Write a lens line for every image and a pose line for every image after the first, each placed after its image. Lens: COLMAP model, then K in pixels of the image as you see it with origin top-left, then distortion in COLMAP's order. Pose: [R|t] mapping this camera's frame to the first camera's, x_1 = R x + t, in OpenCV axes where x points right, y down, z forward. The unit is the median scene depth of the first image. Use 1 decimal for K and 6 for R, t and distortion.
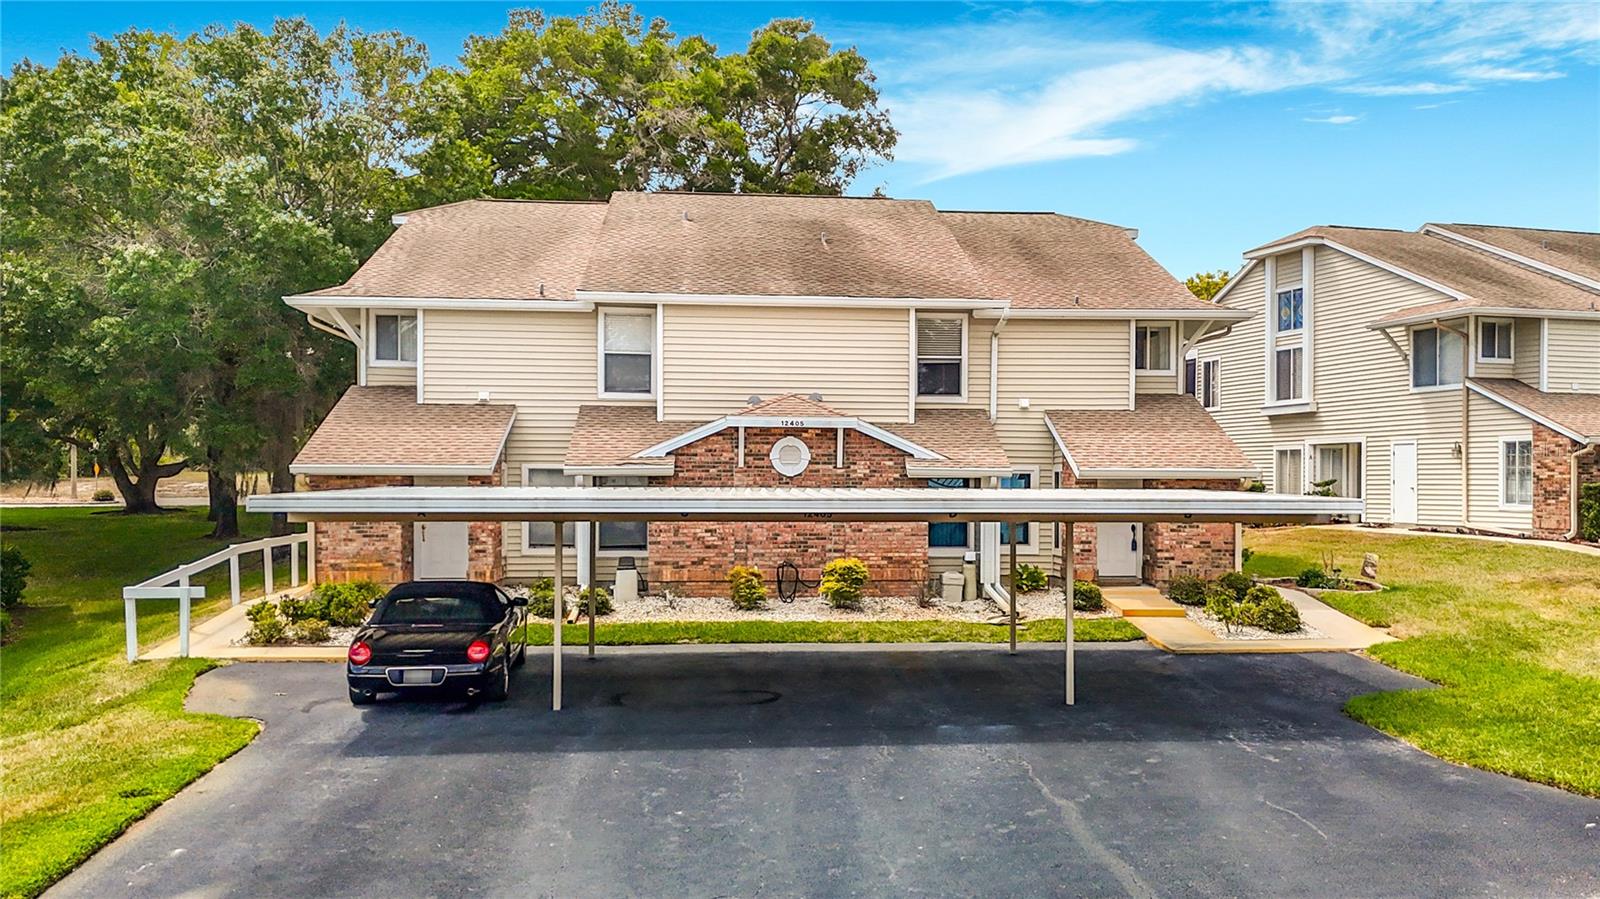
lens RADIAL K [[1436.1, 0, 852.8], [0, 1436.1, 486.4], [0, 0, 1]] dist [0.057039, -0.009380]
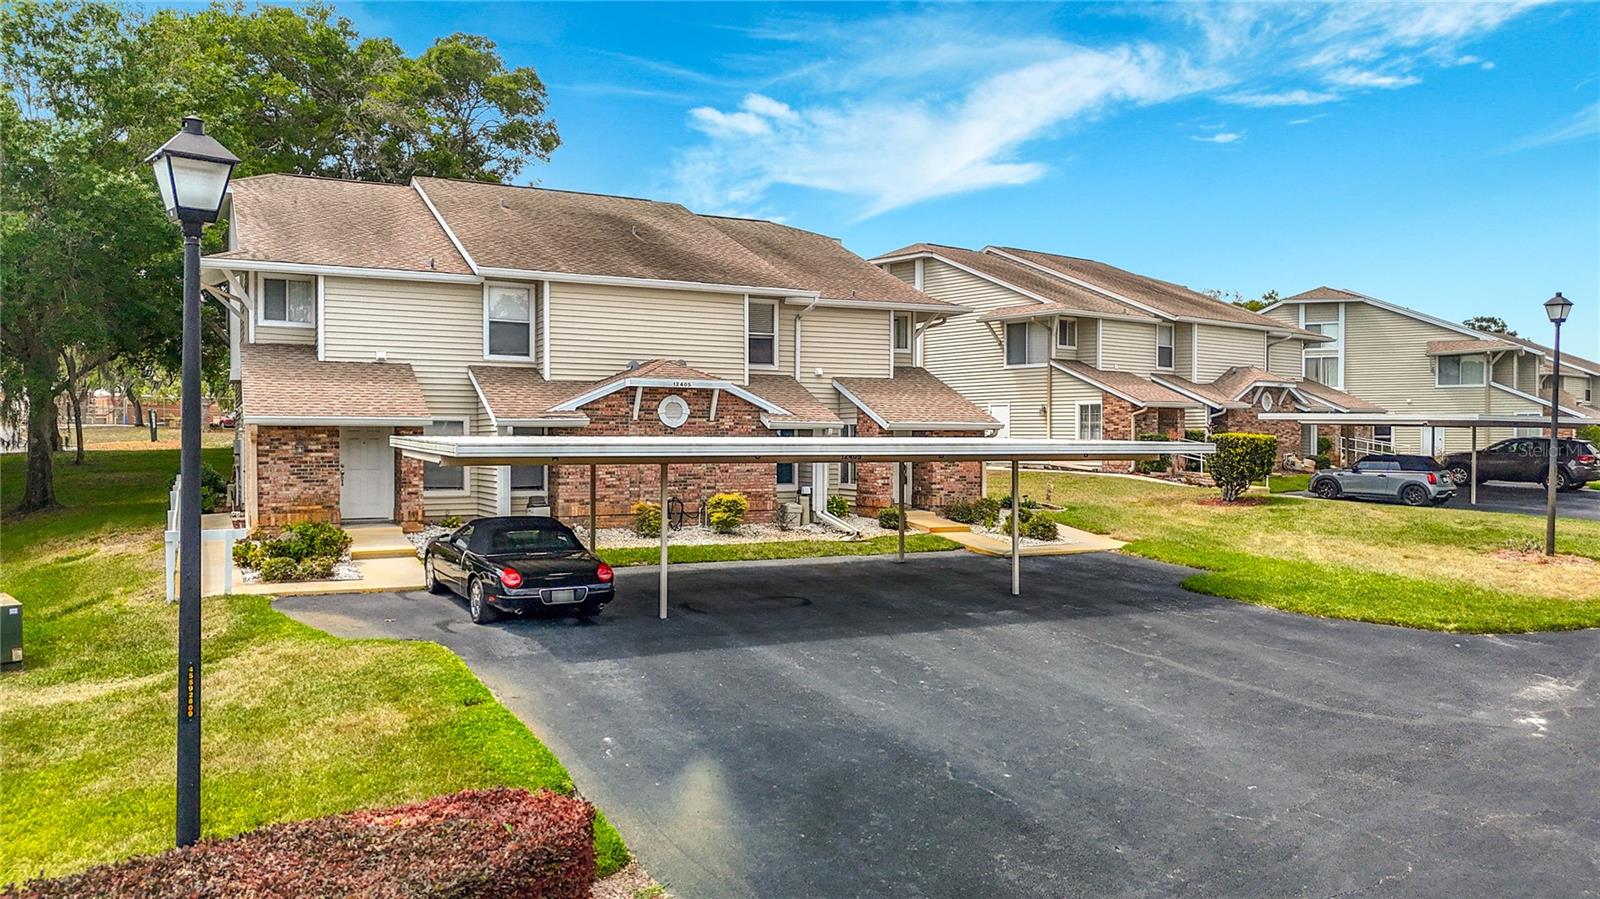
lens RADIAL K [[1183.2, 0, 800.0], [0, 1183.2, 449.5], [0, 0, 1]] dist [0.061811, -0.004568]
pose [[0.932289, -0.005454, 0.361672, -0.298786], [0.002683, 0.999963, 0.008164, 0.003626], [-0.361704, -0.006640, 0.932270, 0.020695]]
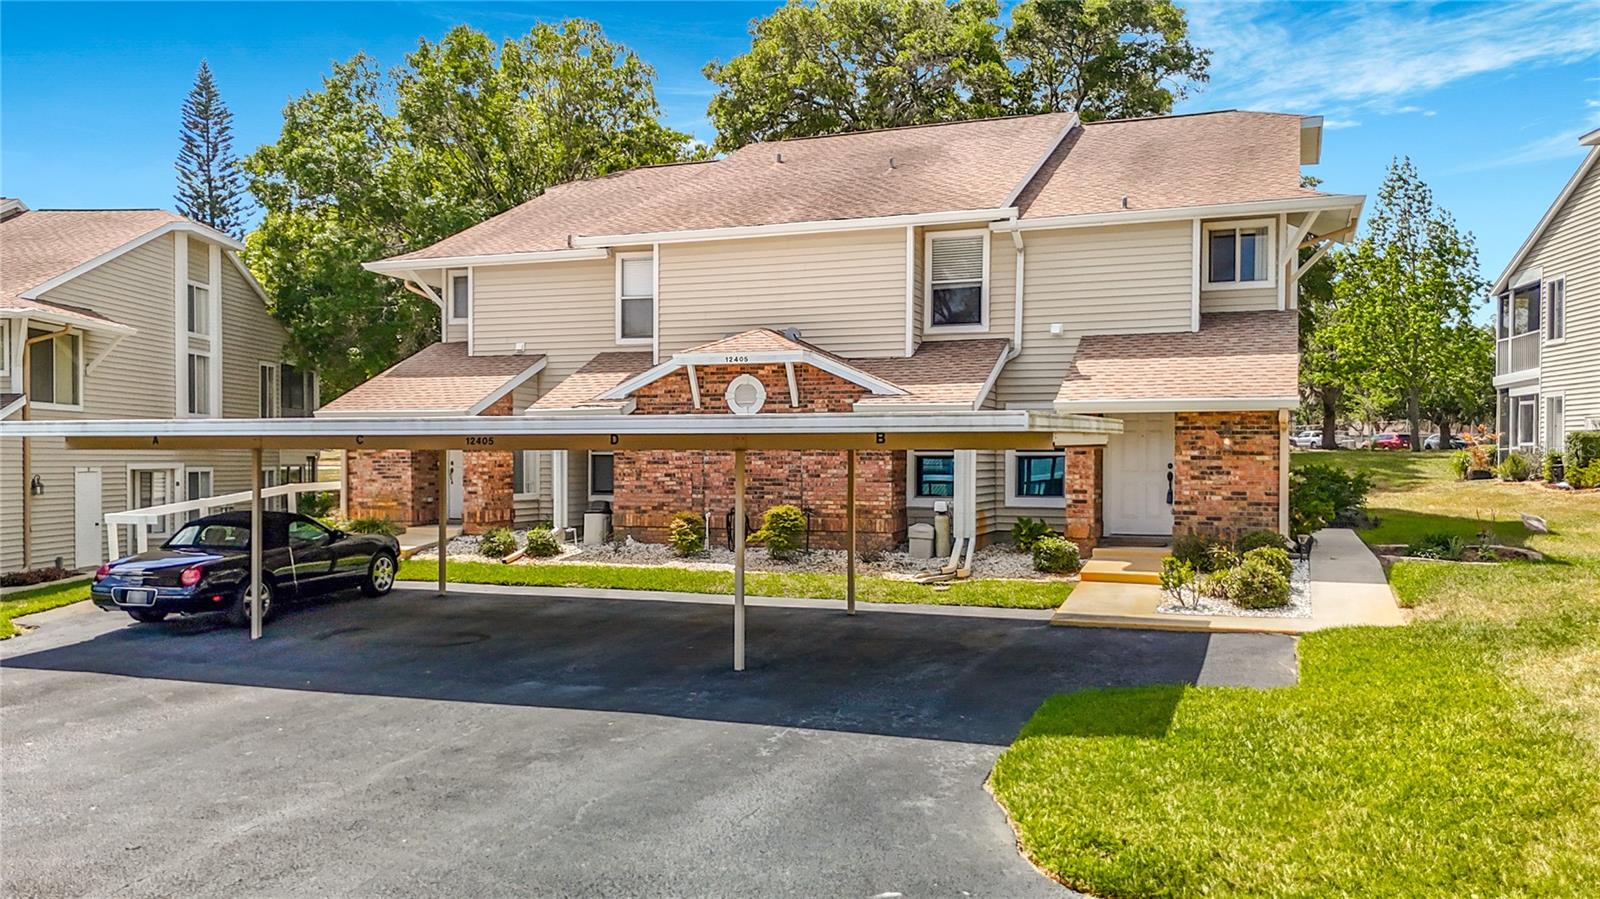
lens RADIAL K [[1325.2, 0, 709.0], [0, 1325.2, 520.4], [0, 0, 1]] dist [0.033372, -0.005297]
pose [[0.880657, 0.020595, -0.473307, 0.334297], [-0.000081, 0.999061, 0.043322, 0.022074], [0.473755, -0.038114, 0.879832, 0.221276]]
